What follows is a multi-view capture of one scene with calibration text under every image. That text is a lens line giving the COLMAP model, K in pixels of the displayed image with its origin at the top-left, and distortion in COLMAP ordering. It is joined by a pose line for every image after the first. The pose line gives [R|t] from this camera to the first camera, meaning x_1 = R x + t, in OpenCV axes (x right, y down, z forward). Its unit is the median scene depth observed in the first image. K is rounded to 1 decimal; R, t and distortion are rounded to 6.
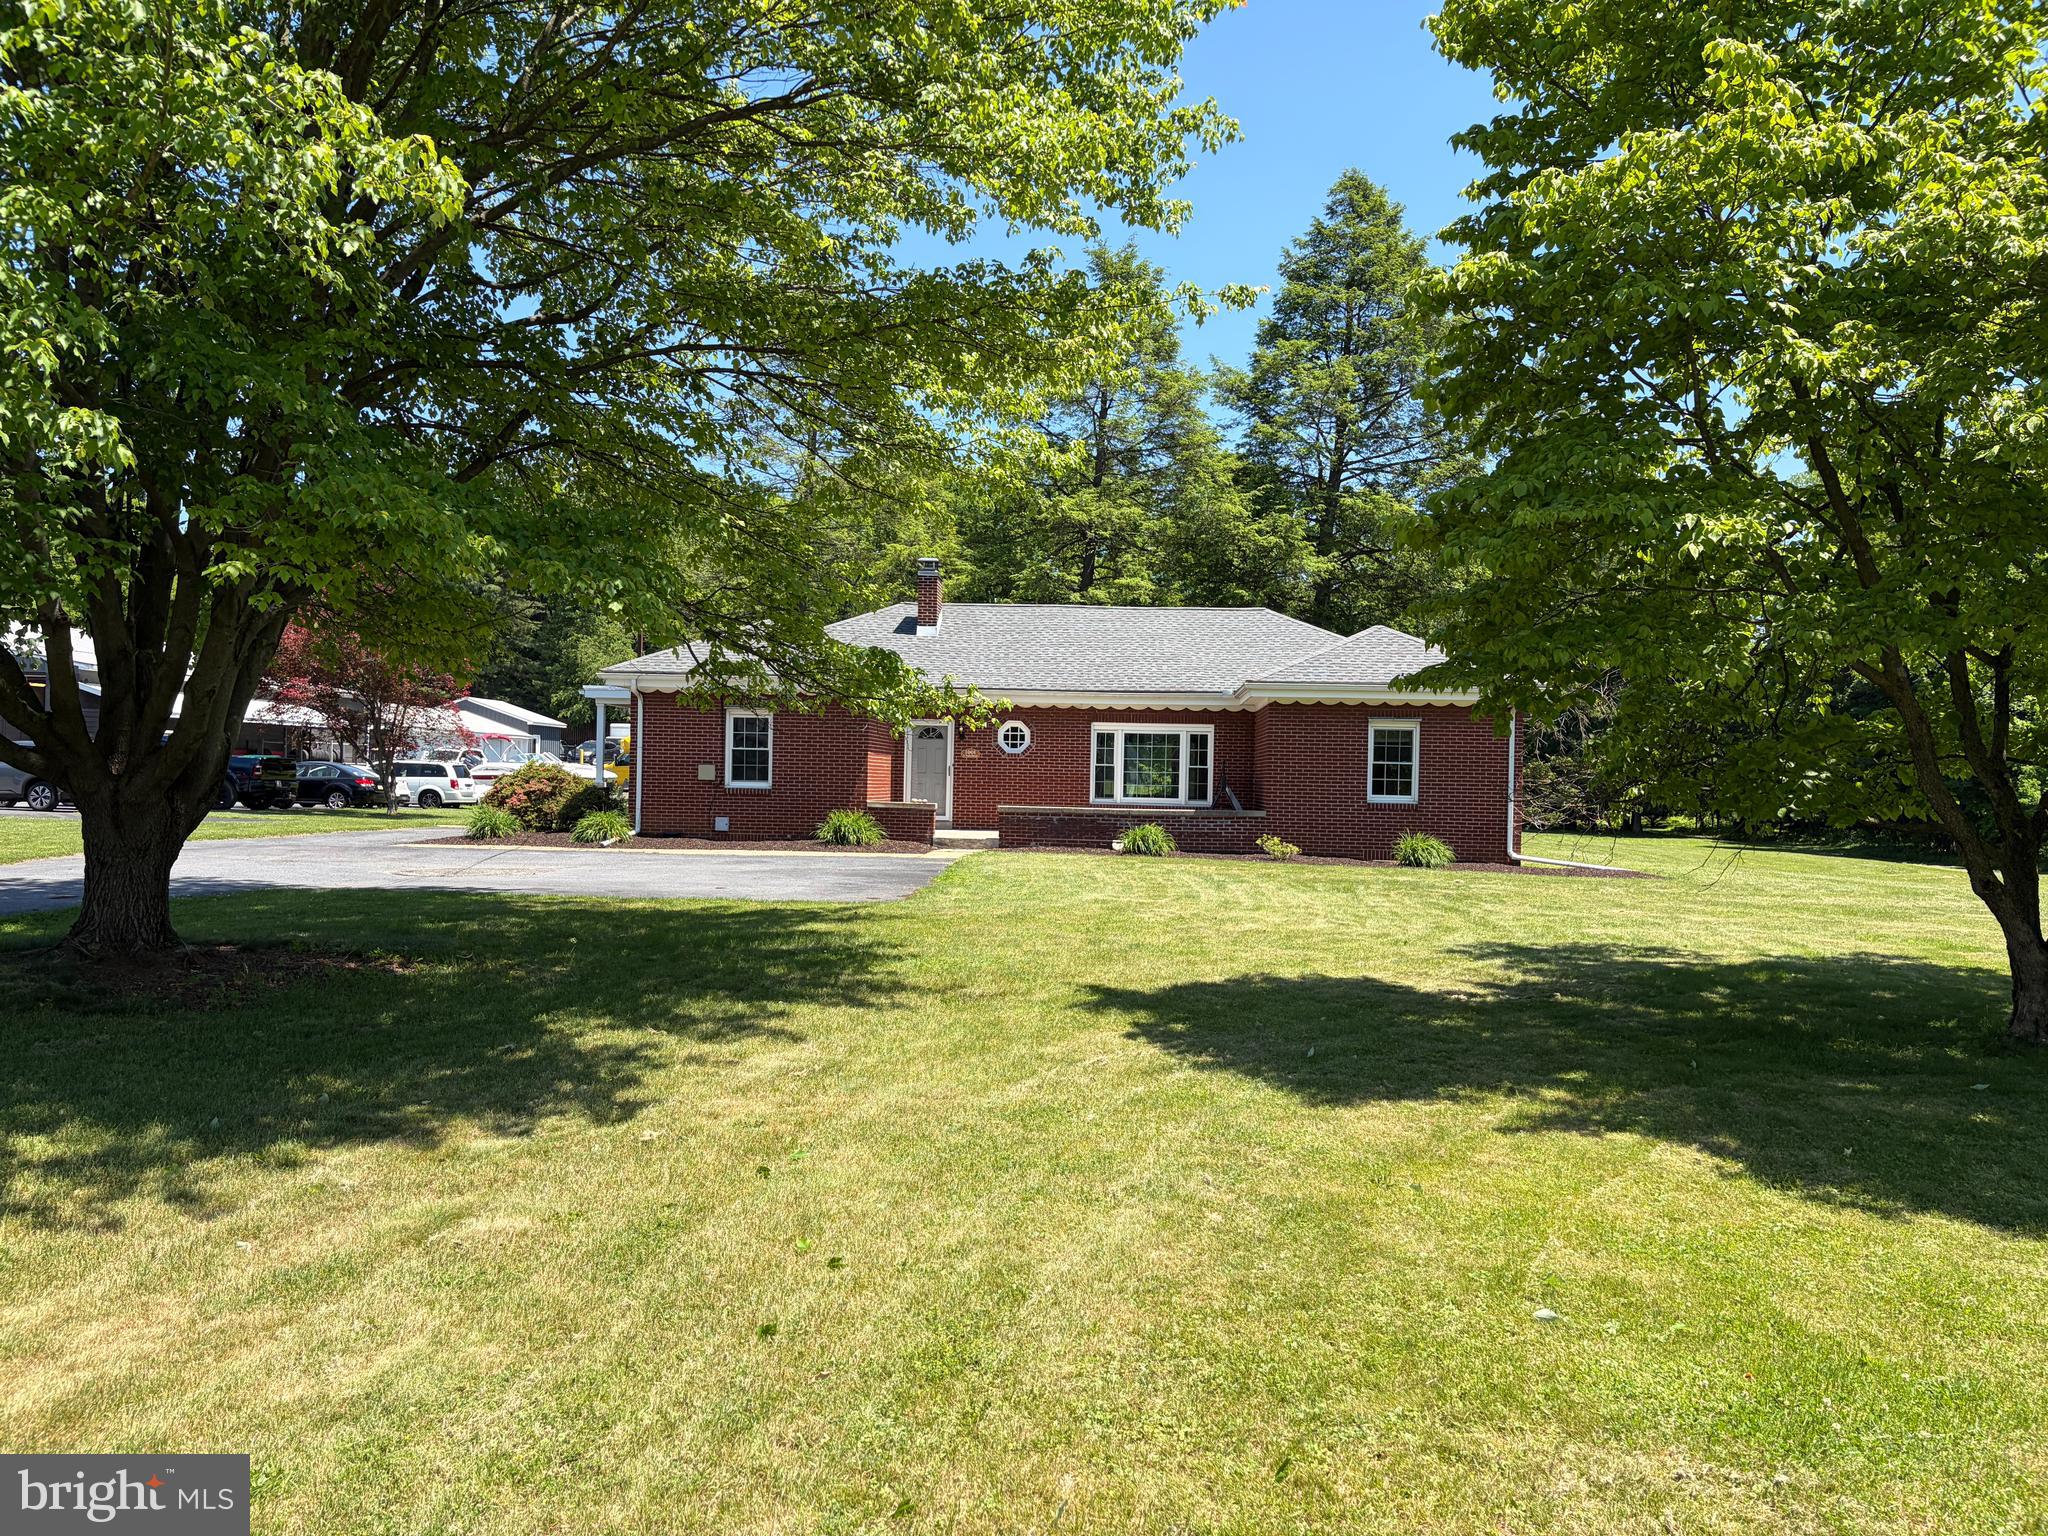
lens RADIAL K [[1553.7, 0, 1011.5], [0, 1553.7, 798.7], [0, 0, 1]] dist [0.052006, -0.046053]
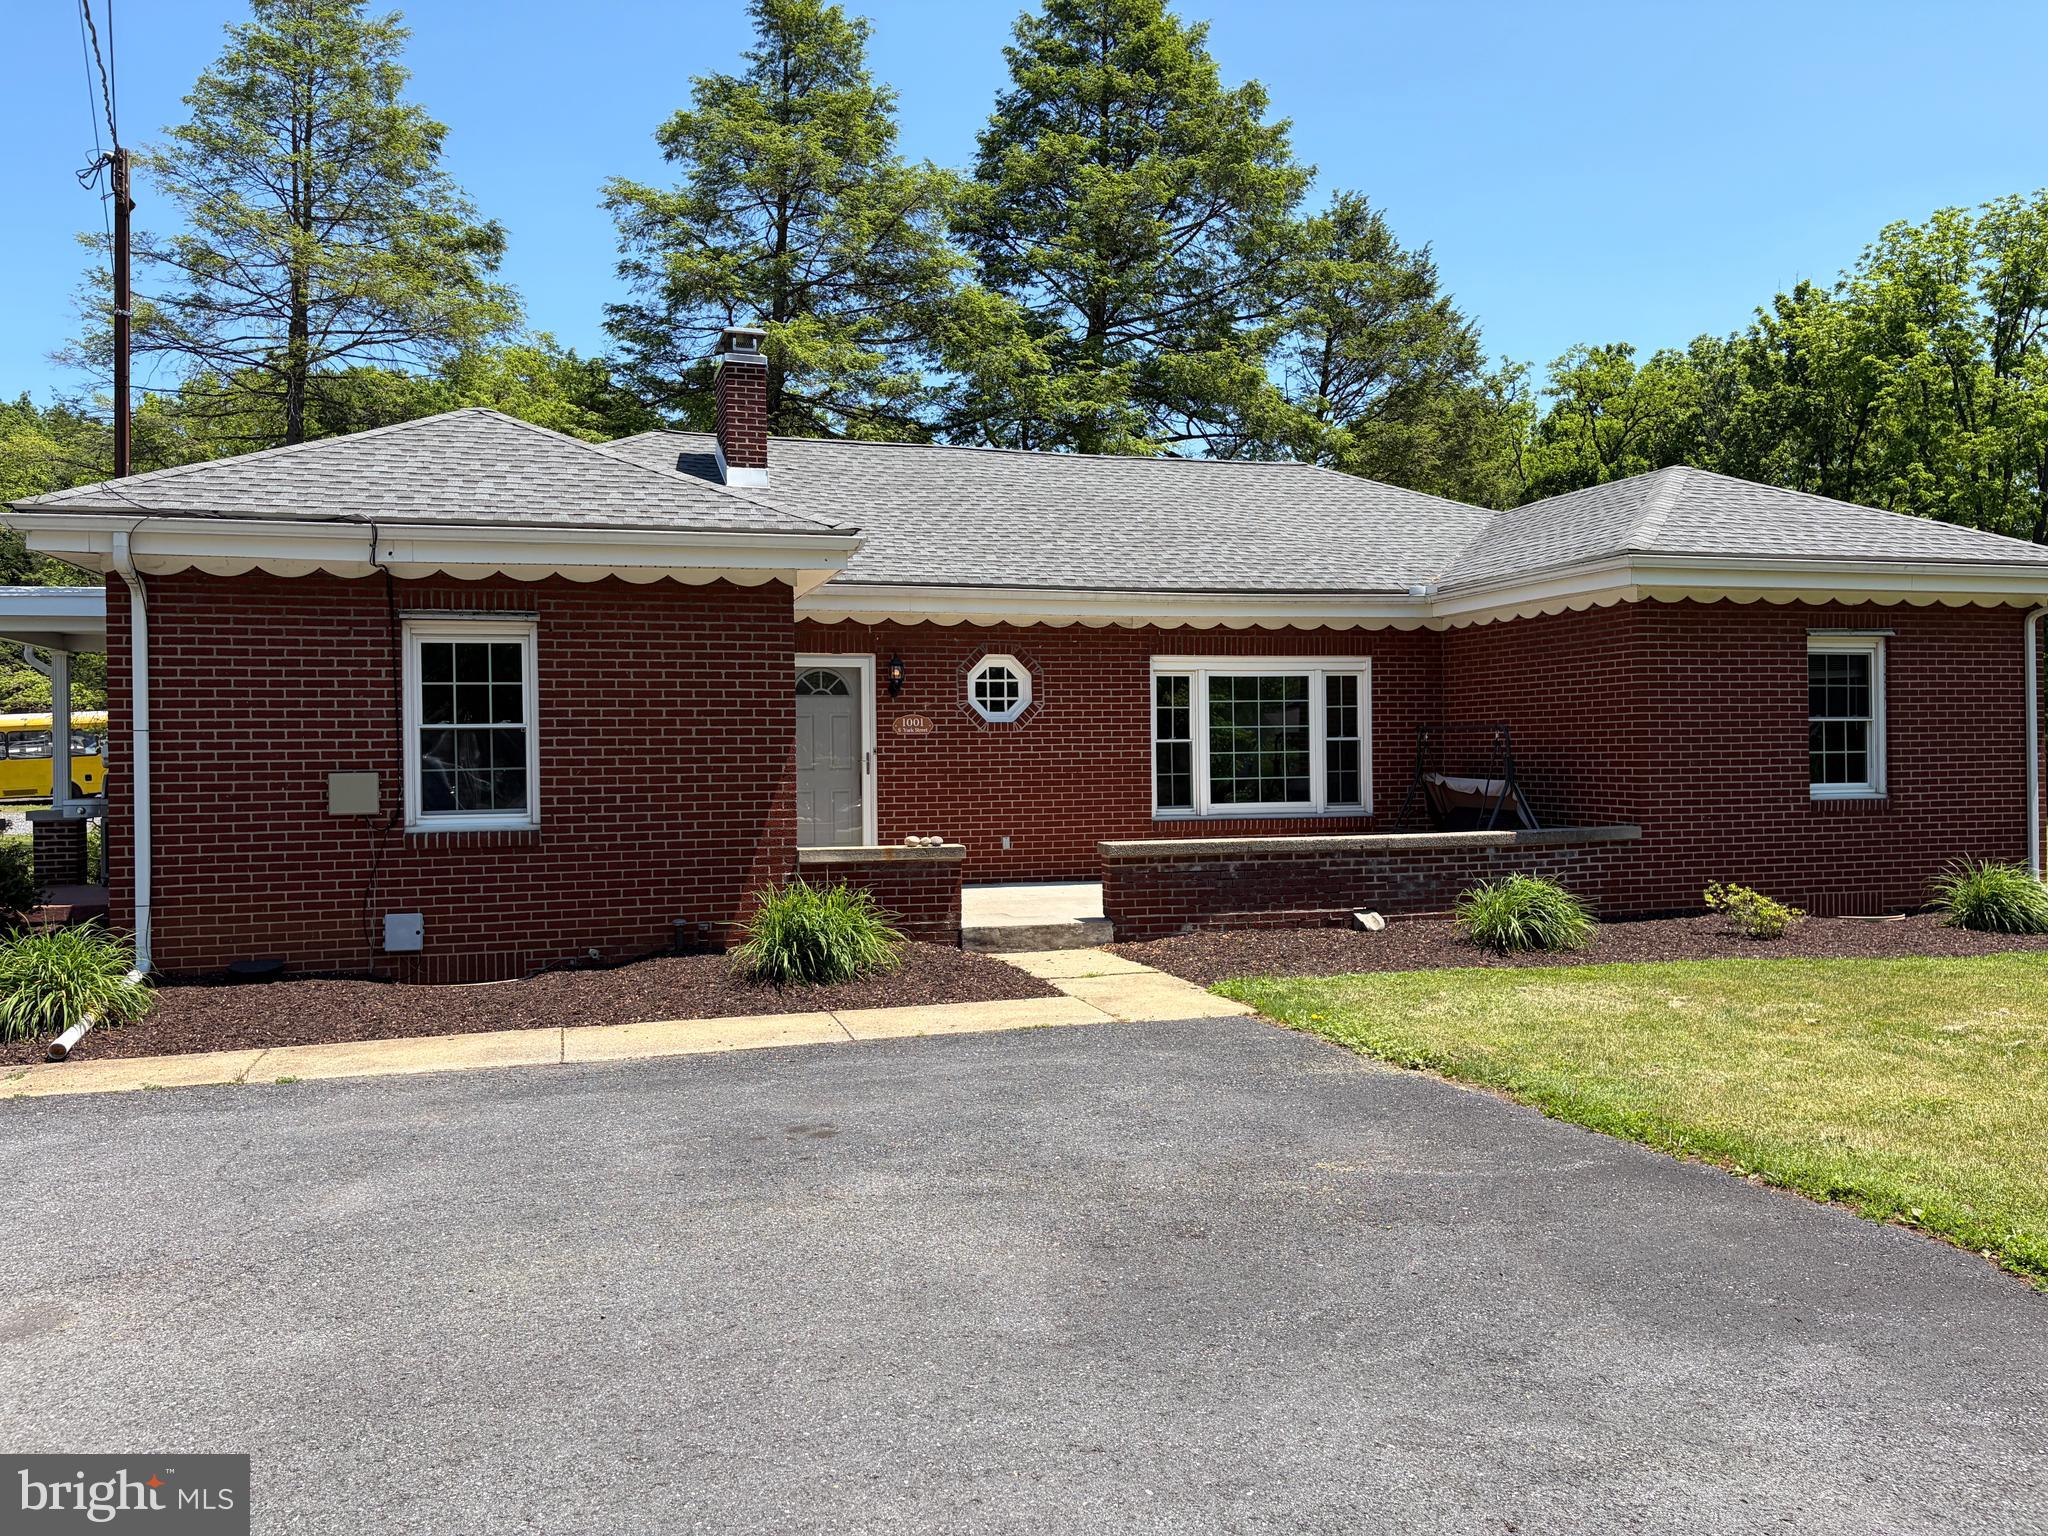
lens RADIAL K [[1553.7, 0, 1005.0], [0, 1553.7, 754.6], [0, 0, 1]] dist [0.052006, -0.046053]
pose [[0.934061, -0.033267, 0.355559, -0.168949], [0.036924, 0.999312, -0.003503, -0.017595], [-0.355198, 0.016401, 0.934647, 0.555933]]
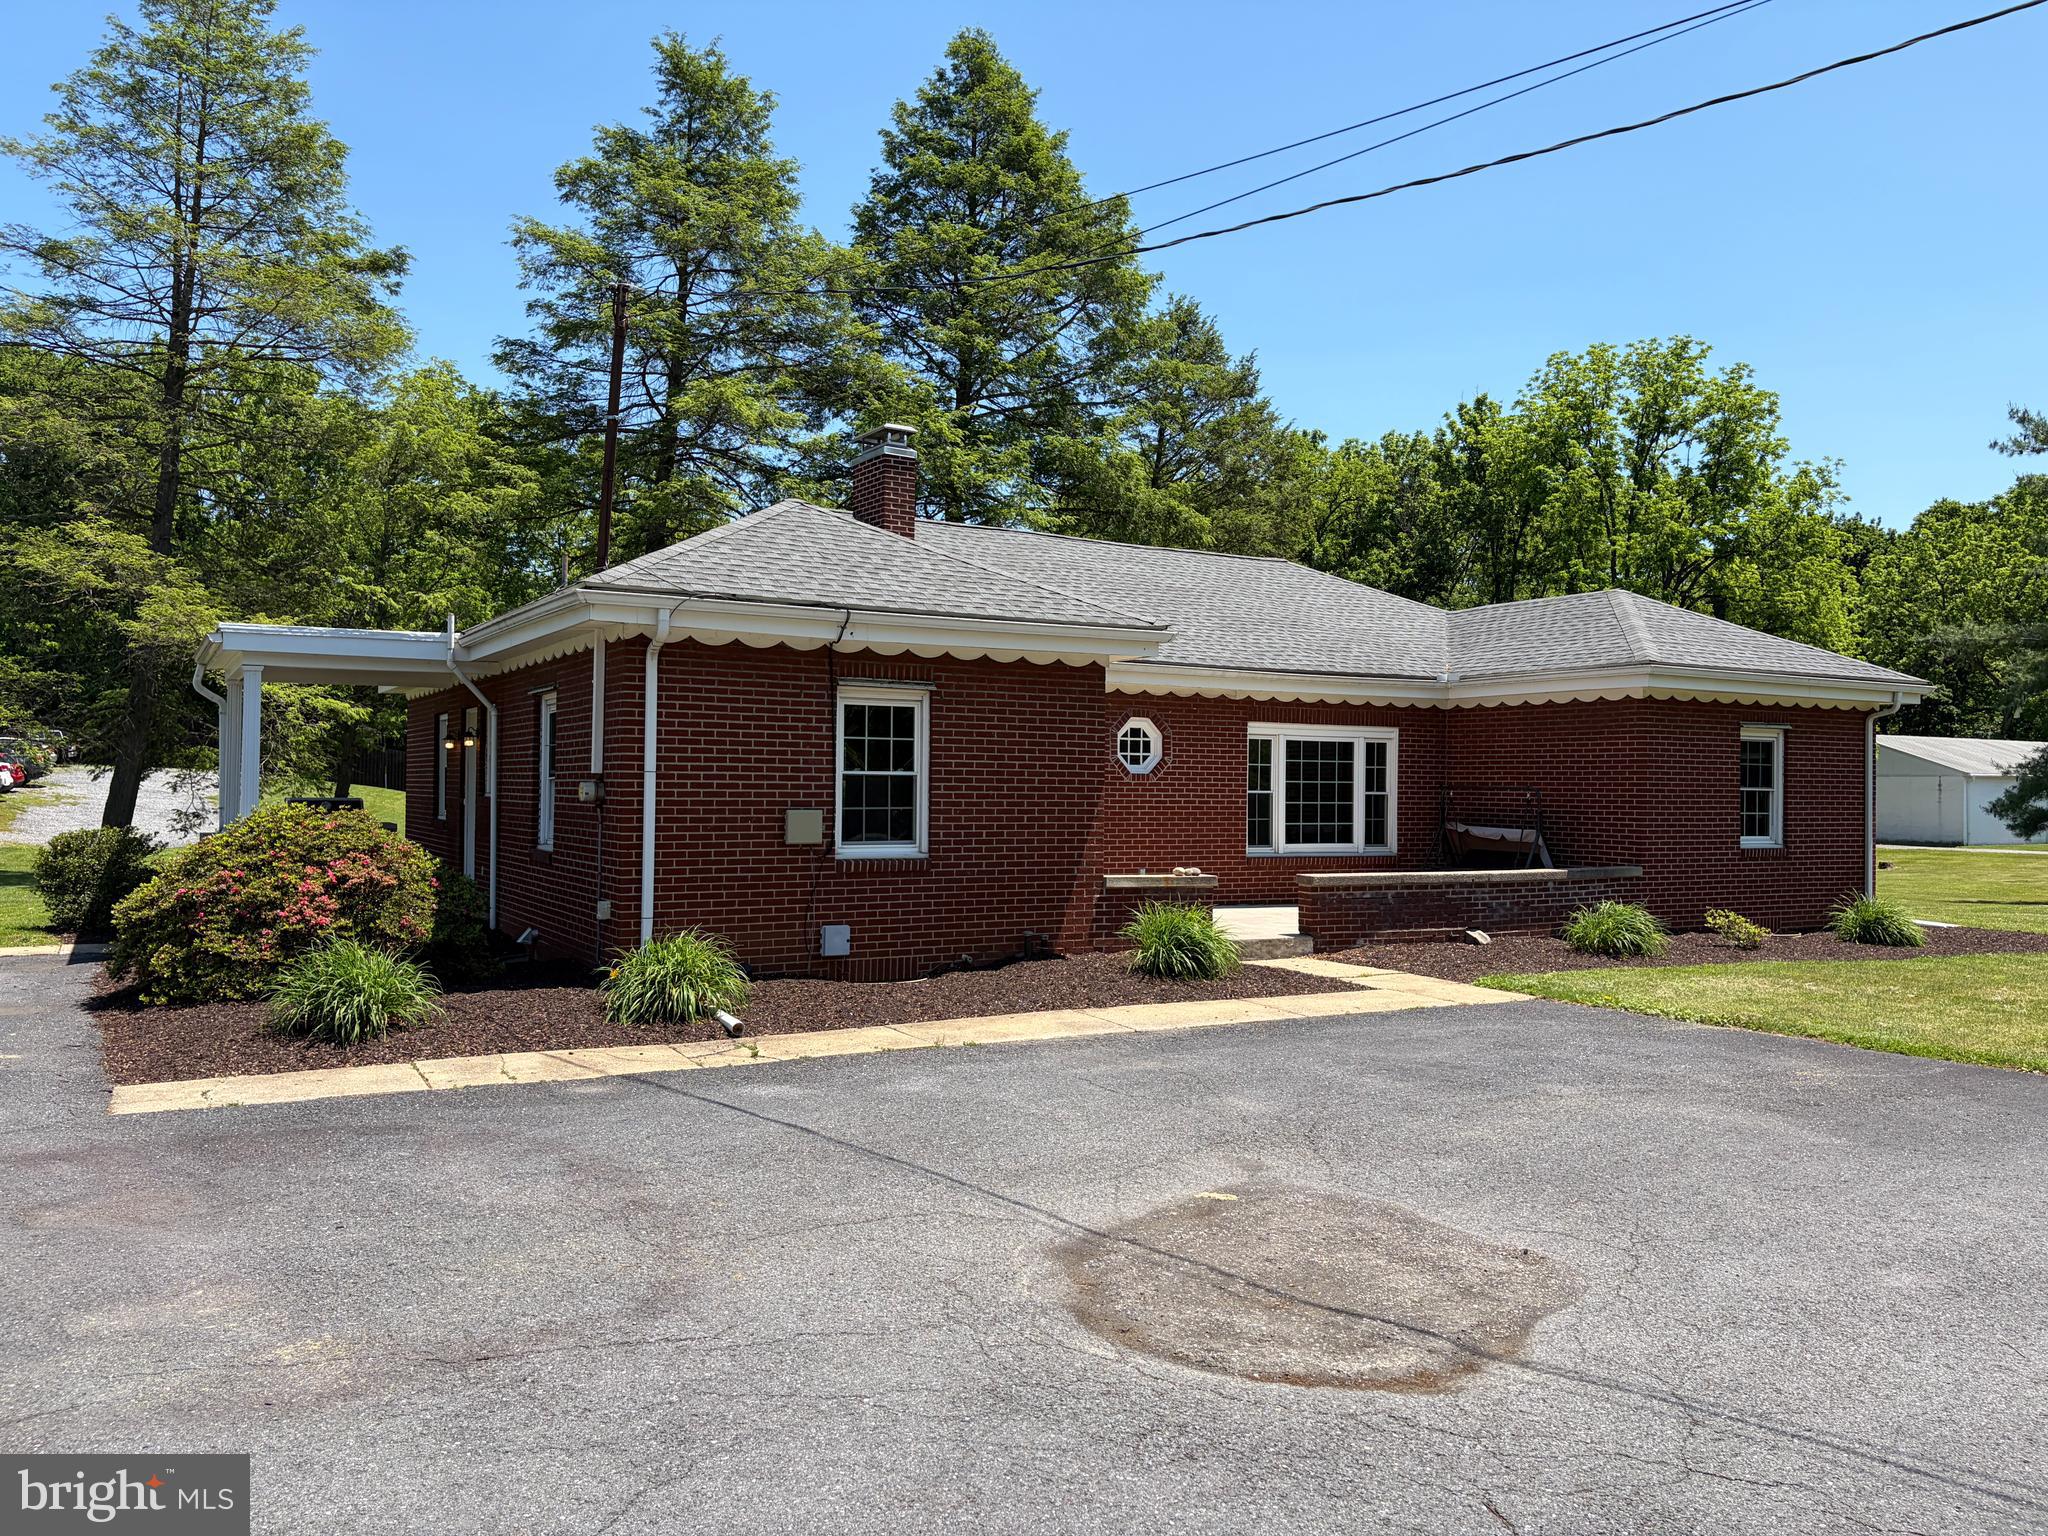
lens RADIAL K [[1553.7, 0, 1025.9], [0, 1553.7, 772.6], [0, 0, 1]] dist [0.052006, -0.046053]
pose [[0.823980, -0.006112, 0.566585, -0.364110], [0.012261, 0.999900, -0.007044, -0.026237], [-0.566486, 0.012751, 0.823973, 0.550961]]
